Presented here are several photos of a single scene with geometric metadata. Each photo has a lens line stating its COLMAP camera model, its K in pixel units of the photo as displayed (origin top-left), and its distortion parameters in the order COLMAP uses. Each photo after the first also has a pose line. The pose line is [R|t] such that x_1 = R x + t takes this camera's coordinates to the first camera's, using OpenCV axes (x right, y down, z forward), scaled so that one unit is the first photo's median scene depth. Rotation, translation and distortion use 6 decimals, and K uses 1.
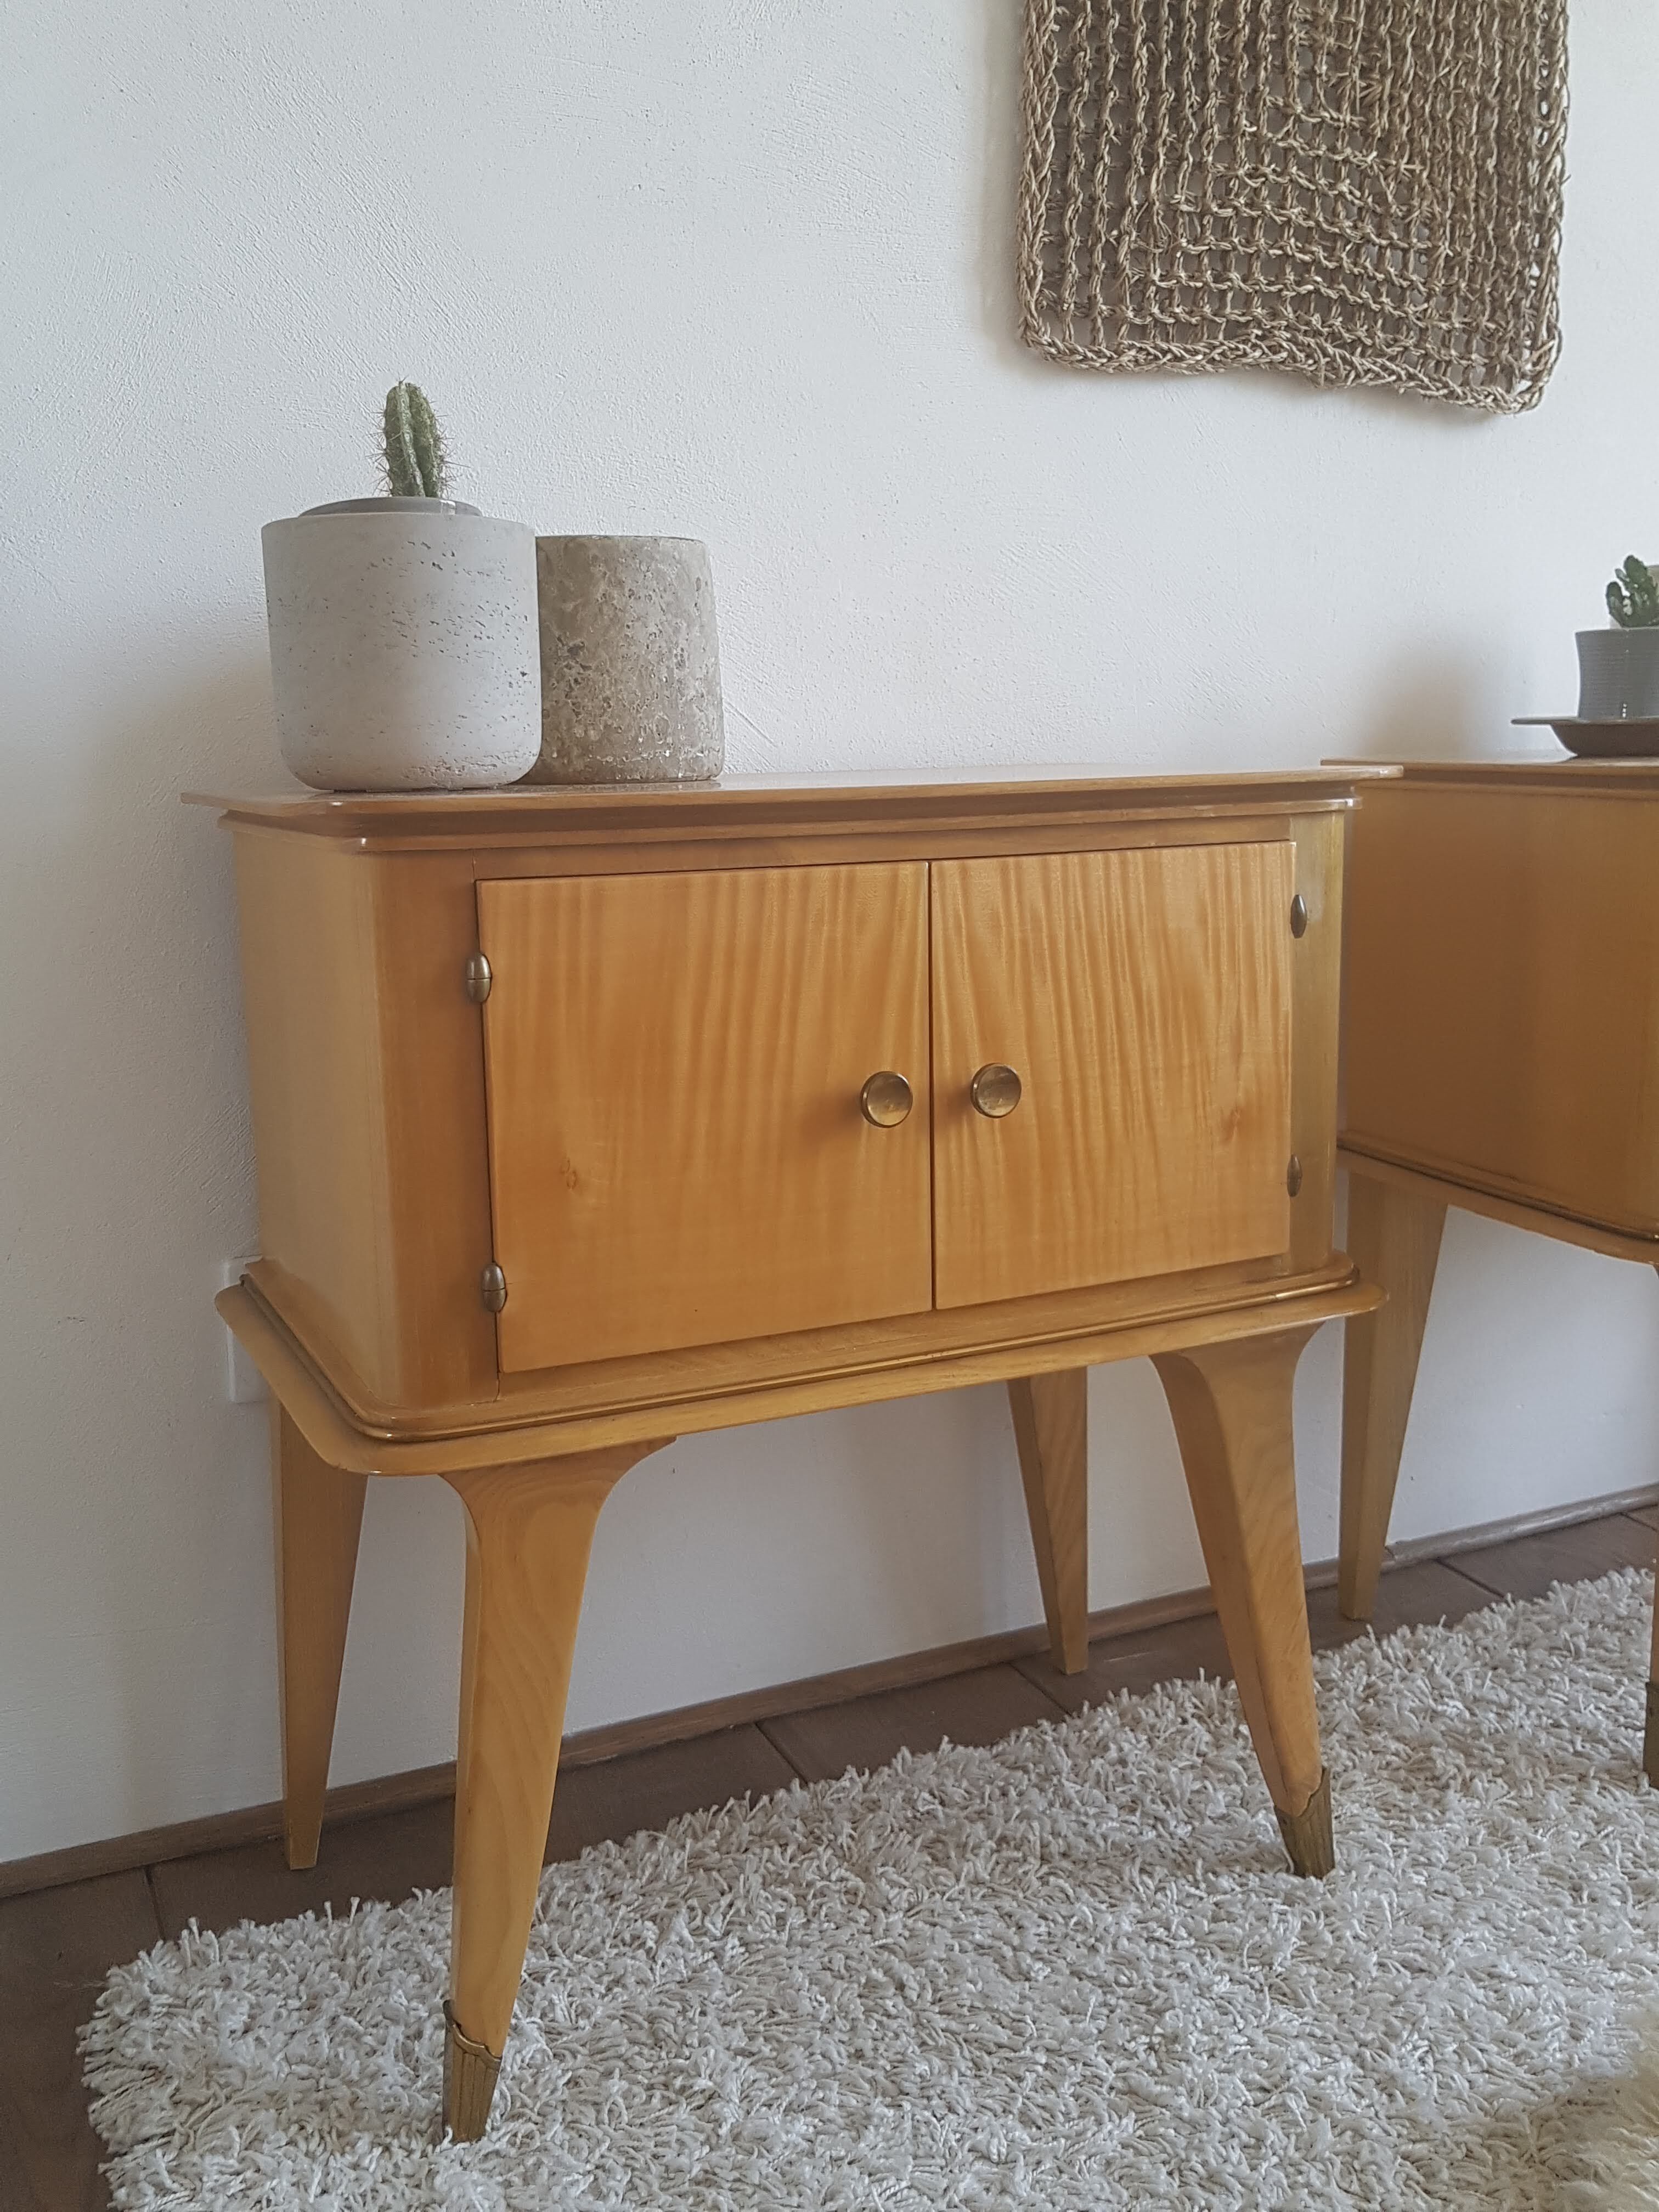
lens RADIAL K [[2060.1, 0, 833.7], [0, 2060.1, 1054.9], [0, 0, 1]] dist [0.065143, -0.140307]
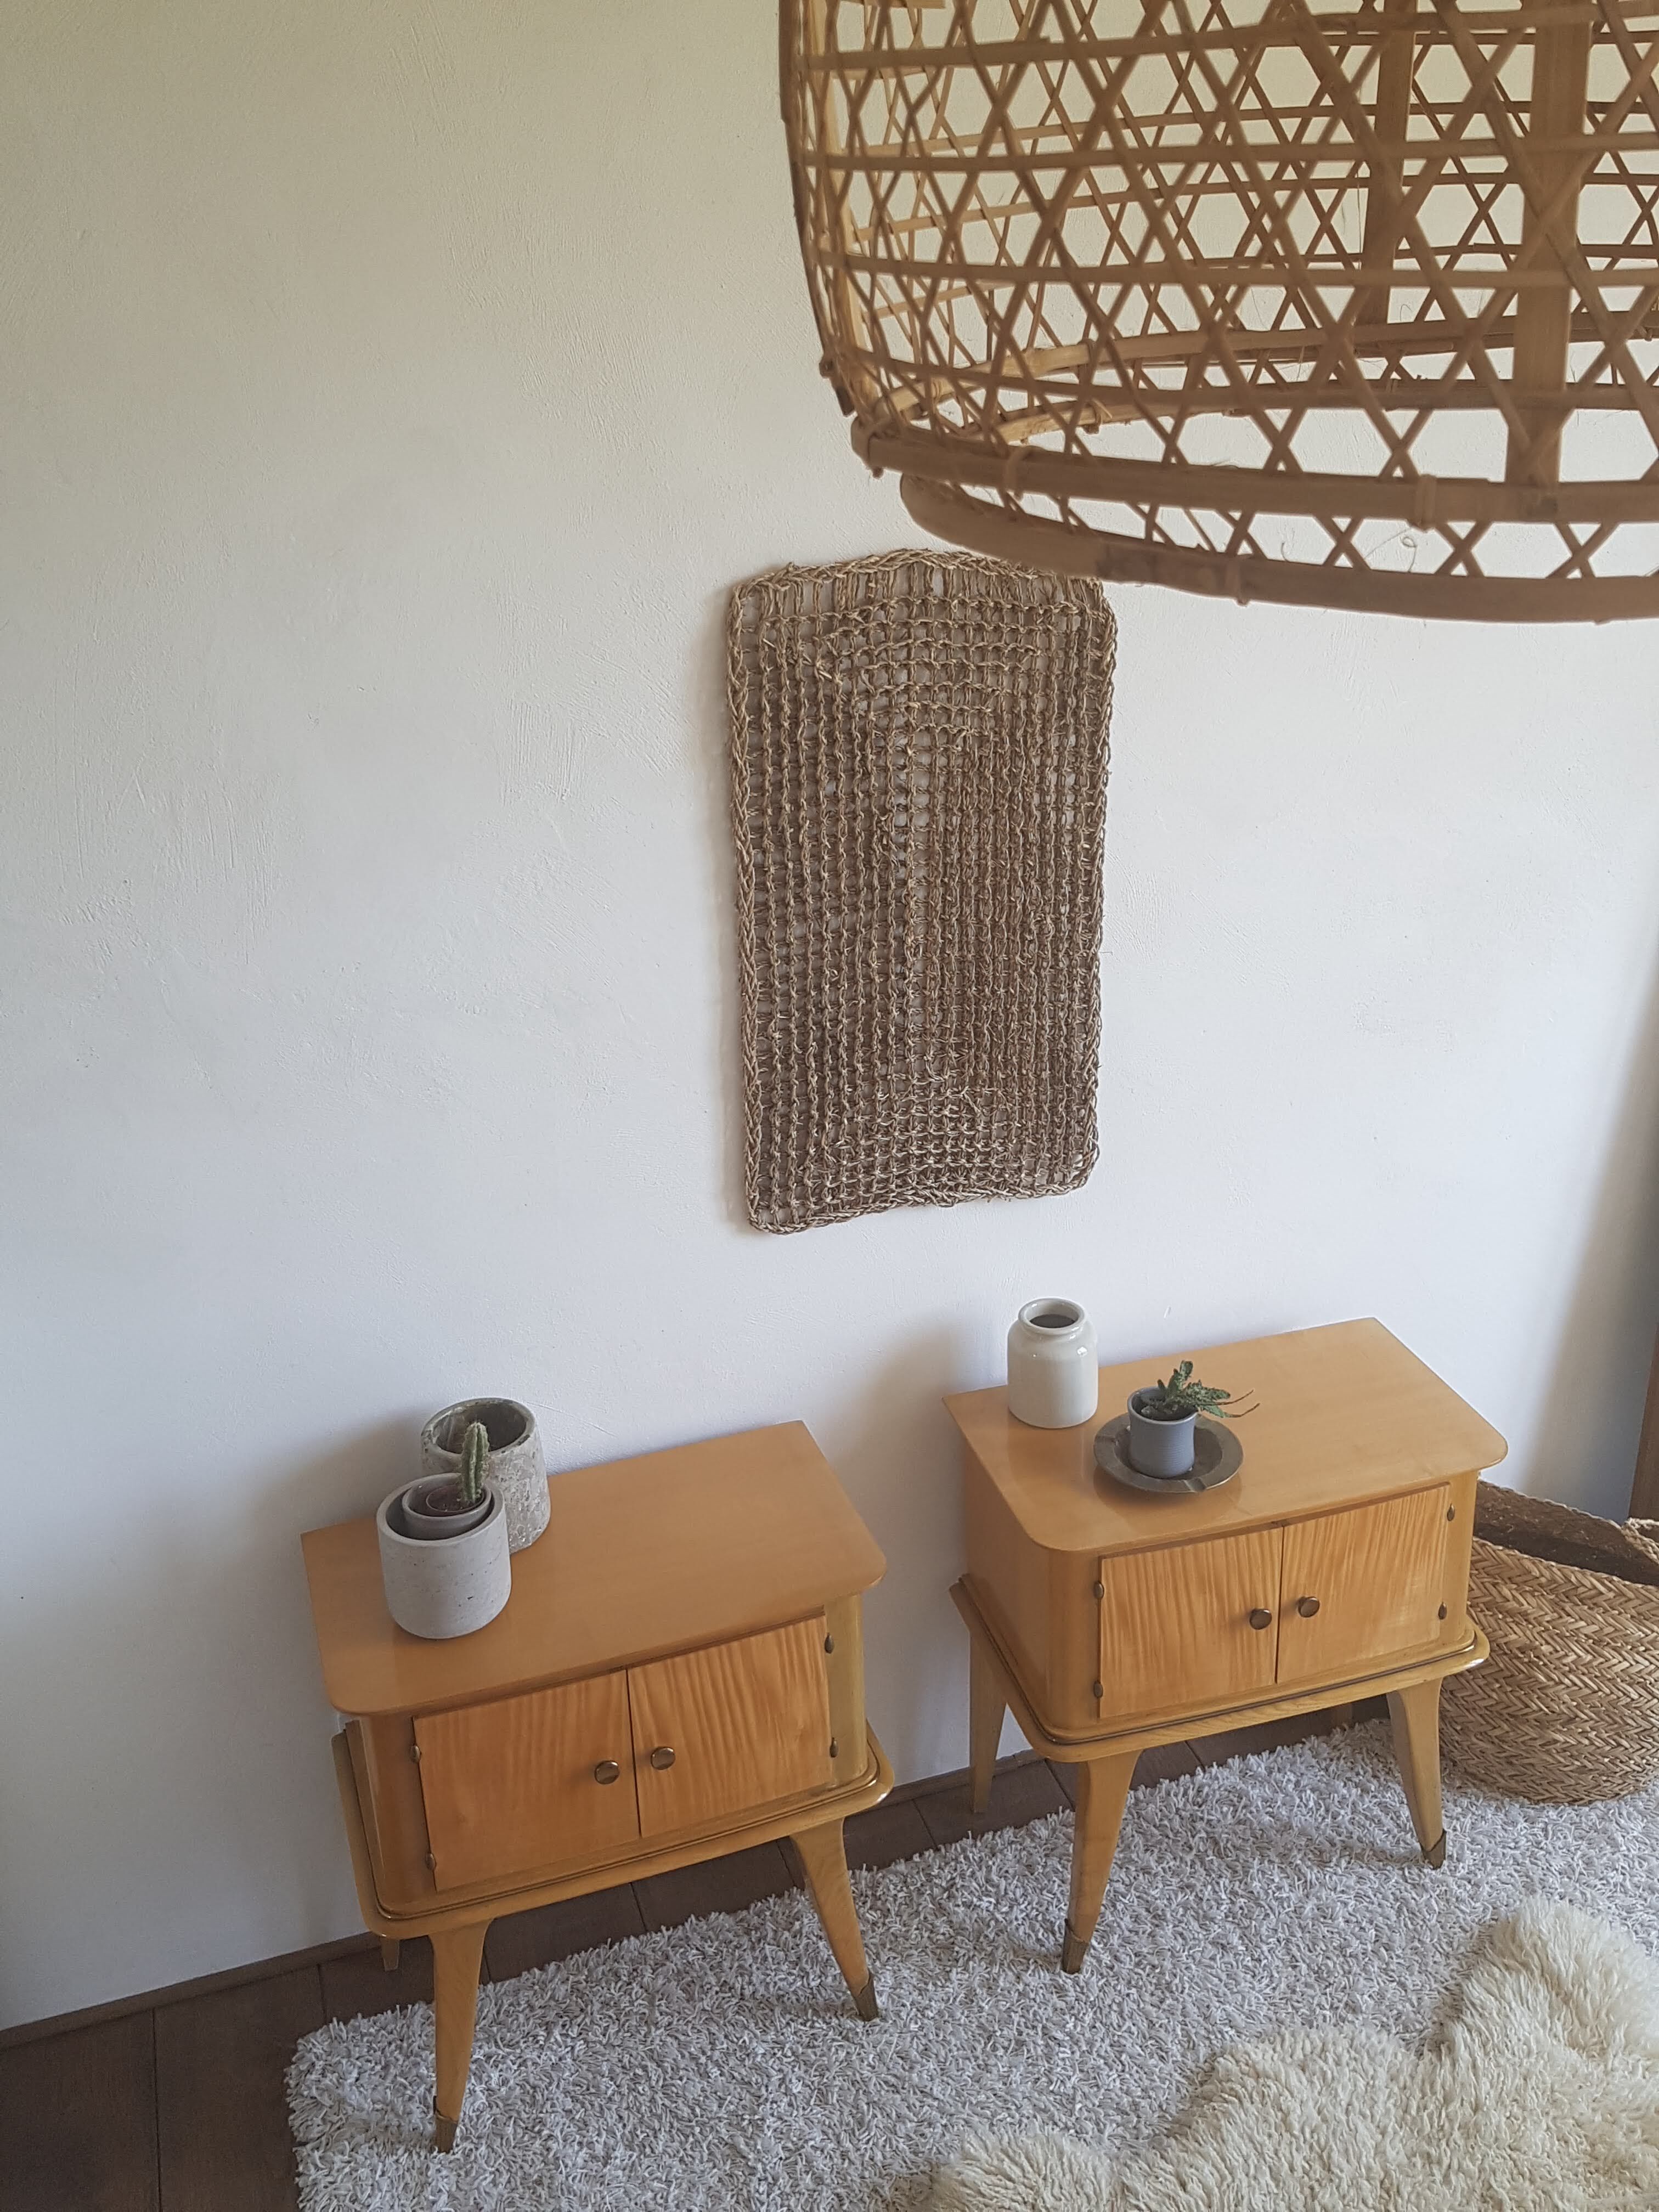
lens RADIAL K [[2018.2, 0, 850.7], [0, 2018.2, 1041.4], [0, 0, 1]] dist [0.106570, -0.248218]
pose [[0.994321, 0.027086, -0.102917, 0.373299], [-0.003282, 0.974414, 0.224737, -0.942268], [0.106371, -0.223123, 0.968969, -0.699024]]
